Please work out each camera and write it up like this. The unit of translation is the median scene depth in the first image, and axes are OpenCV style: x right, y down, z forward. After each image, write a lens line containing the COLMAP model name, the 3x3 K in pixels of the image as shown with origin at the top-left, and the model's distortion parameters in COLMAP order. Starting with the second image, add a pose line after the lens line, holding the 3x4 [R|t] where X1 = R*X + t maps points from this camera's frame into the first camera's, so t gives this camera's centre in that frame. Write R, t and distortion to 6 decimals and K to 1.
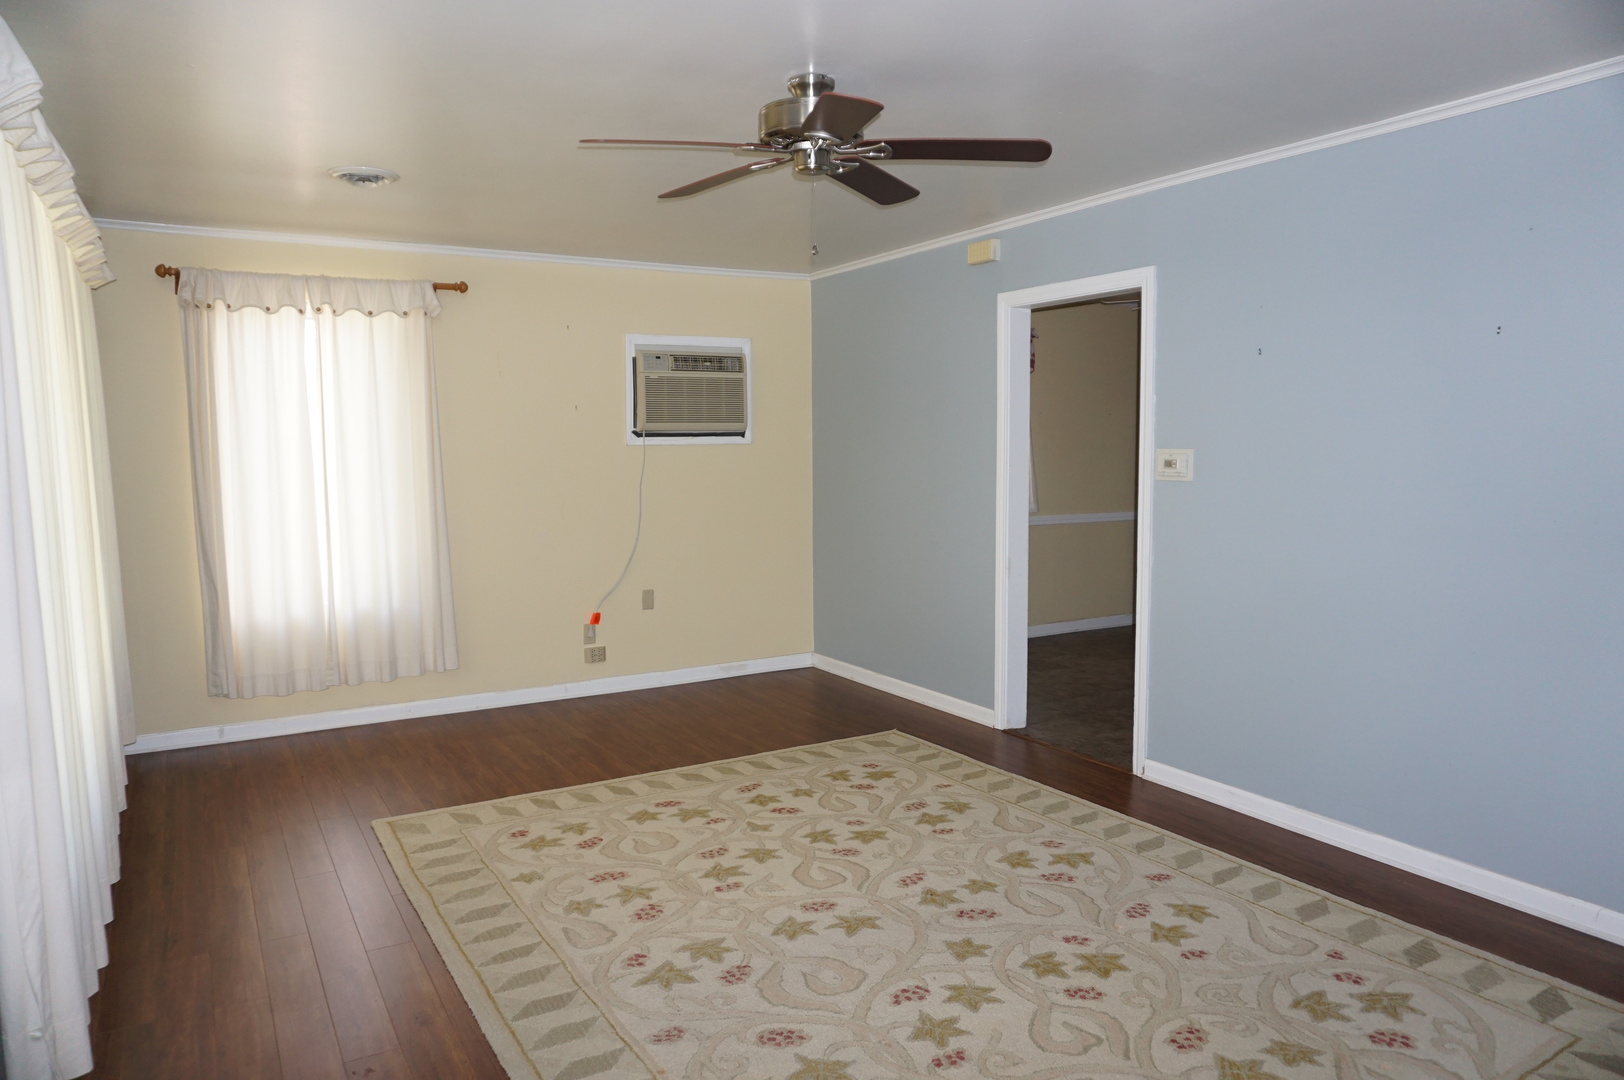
lens RADIAL K [[1076.6, 0, 812.0], [0, 1076.6, 540.0], [0, 0, 1]] dist [-0.051621, 0.039429]
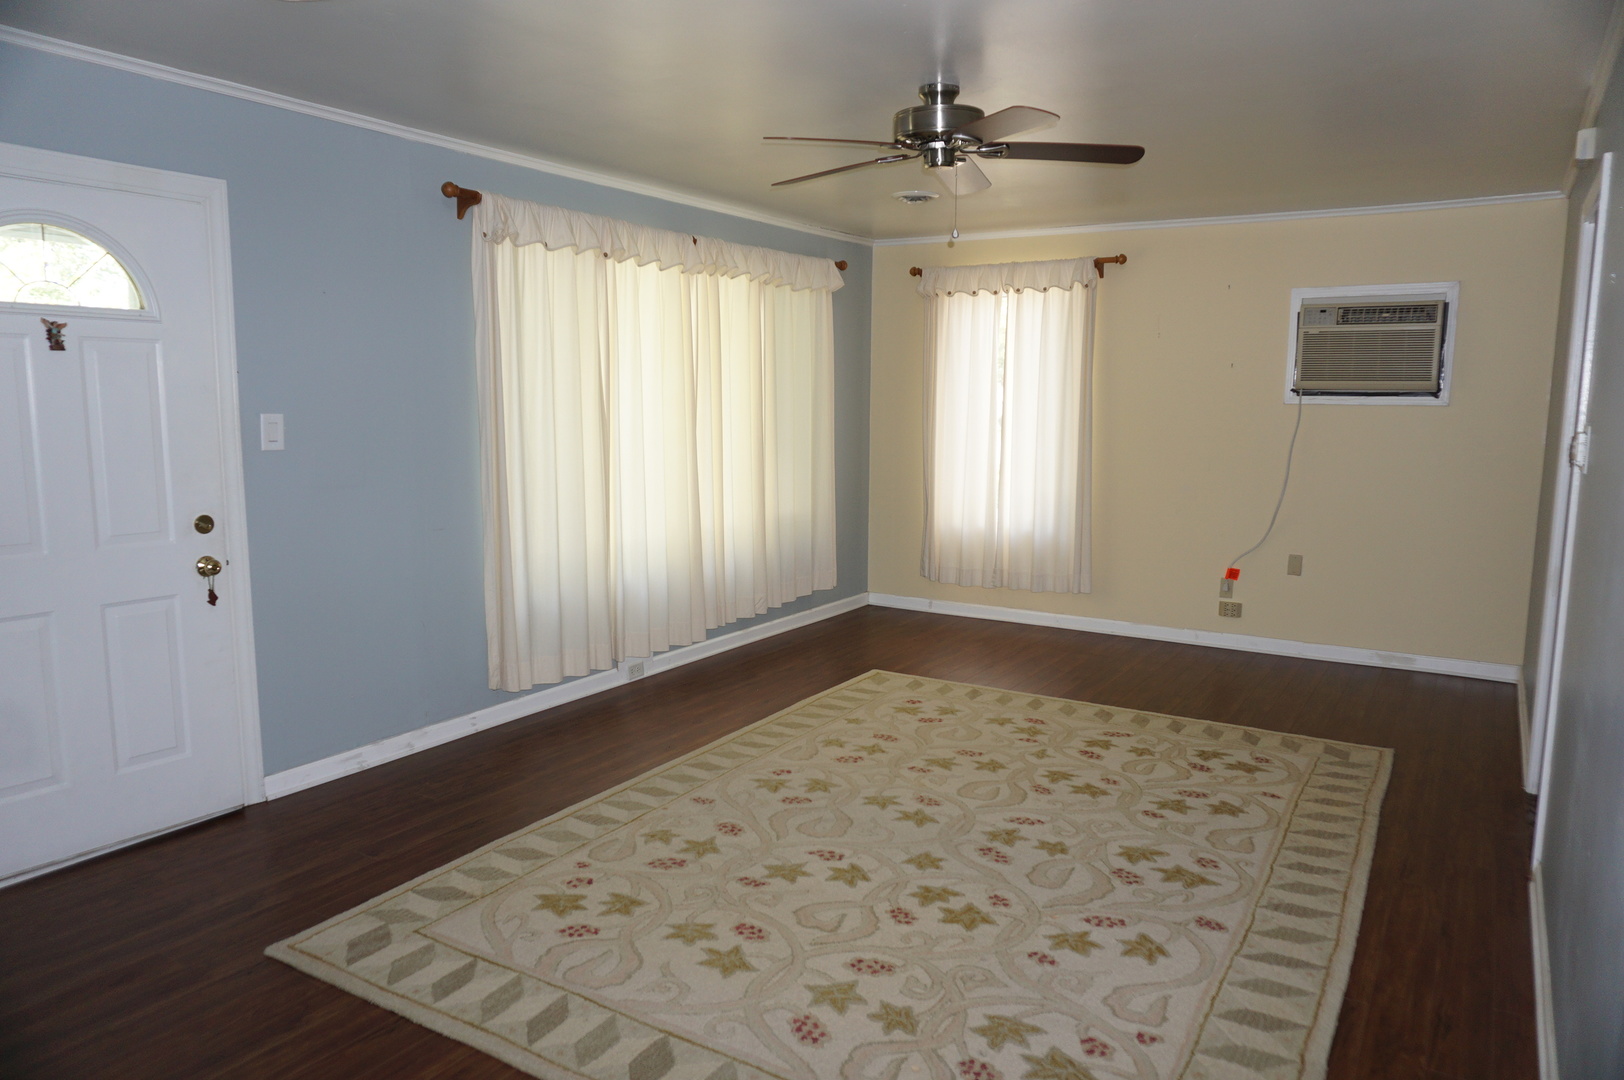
lens RADIAL K [[1076.6, 0, 812.0], [0, 1076.6, 540.0], [0, 0, 1]] dist [-0.051621, 0.039429]
pose [[0.458749, 0.132425, -0.878643, 0.785078], [-0.089545, 0.990688, 0.102560, -0.042050], [0.884042, 0.031629, 0.466335, 0.275169]]
